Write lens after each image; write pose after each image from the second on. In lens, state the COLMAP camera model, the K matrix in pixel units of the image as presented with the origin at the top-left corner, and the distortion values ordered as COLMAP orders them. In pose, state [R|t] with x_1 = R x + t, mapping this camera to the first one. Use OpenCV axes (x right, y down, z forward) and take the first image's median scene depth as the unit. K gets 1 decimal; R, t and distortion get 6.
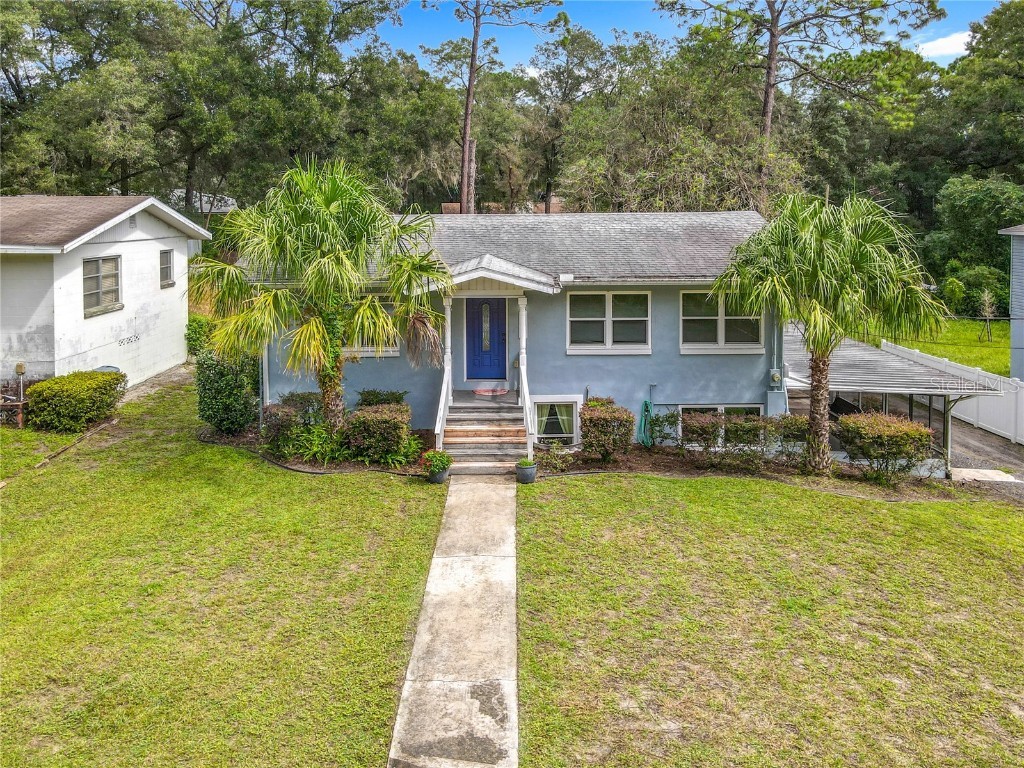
lens RADIAL K [[764.5, 0, 518.2], [0, 764.5, 295.2], [0, 0, 1]] dist [0.017667, -0.001697]
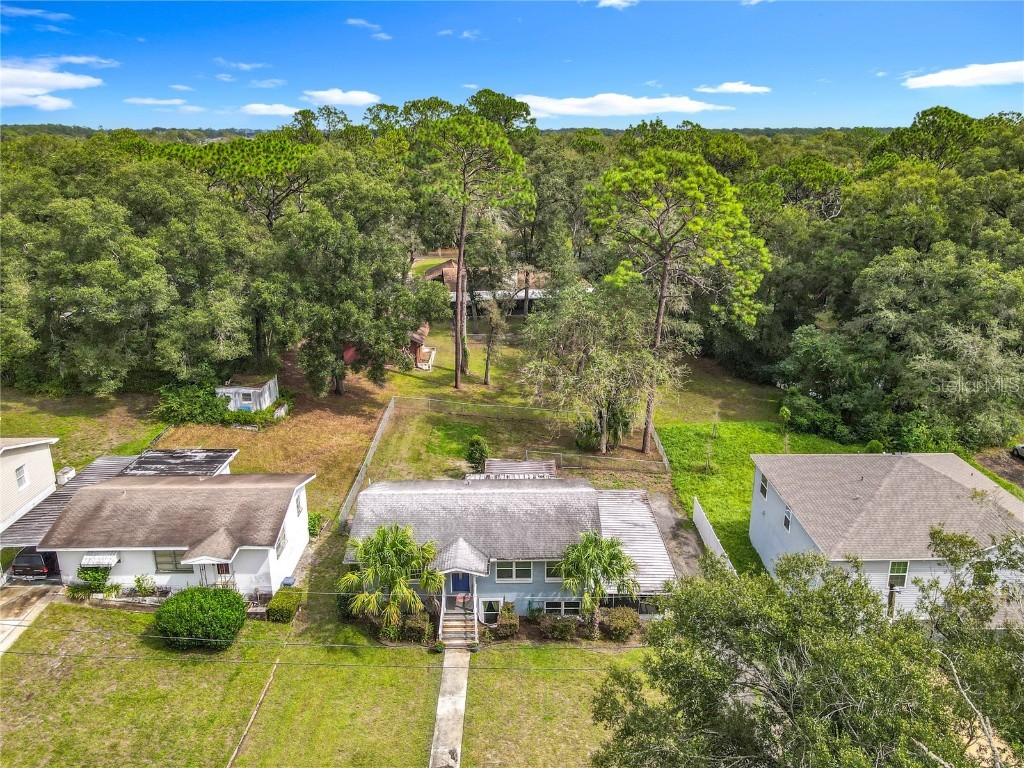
lens RADIAL K [[721.3, 0, 547.8], [0, 721.3, 439.4], [0, 0, 1]] dist [0.033725, 0.001567]
pose [[0.999156, 0.009291, 0.040005, 0.131171], [-0.020068, 0.960317, 0.278189, -0.963885], [-0.035833, -0.278757, 0.959693, -0.995454]]
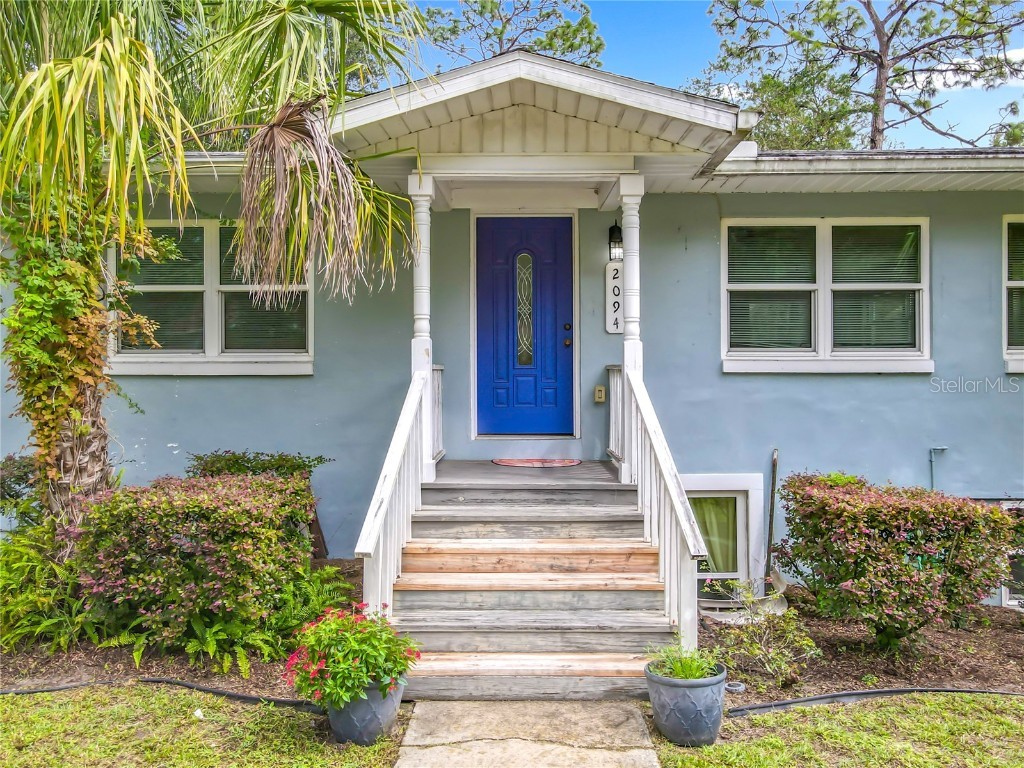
lens RADIAL K [[750.4, 0, 528.0], [0, 750.4, 382.7], [0, 0, 1]] dist [0.023200, 0.001980]
pose [[0.999905, 0.002020, -0.013633, -0.035472], [-0.003260, 0.995797, -0.091525, 0.121722], [0.013391, 0.091561, 0.995709, 0.609182]]
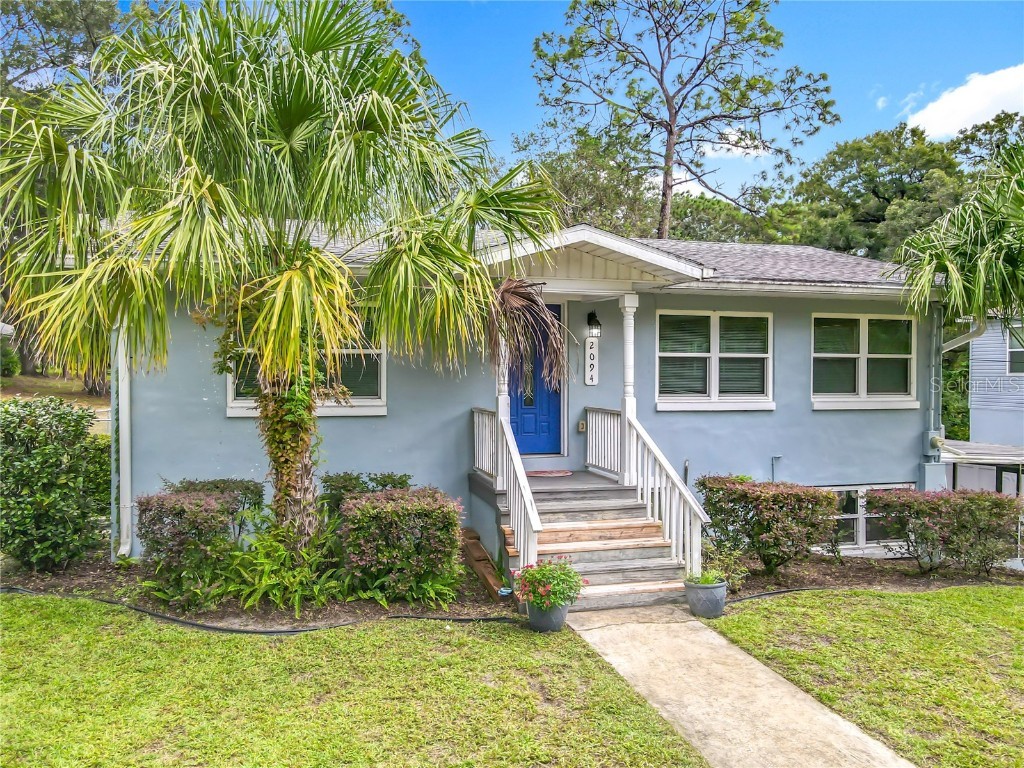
lens RADIAL K [[735.7, 0, 514.7], [0, 735.7, 405.9], [0, 0, 1]] dist [0.018392, 0.004148]
pose [[0.966638, -0.004172, 0.256113, -0.205758], [0.020194, 0.997996, -0.059962, 0.108911], [-0.255350, 0.063133, 0.964785, 0.455191]]
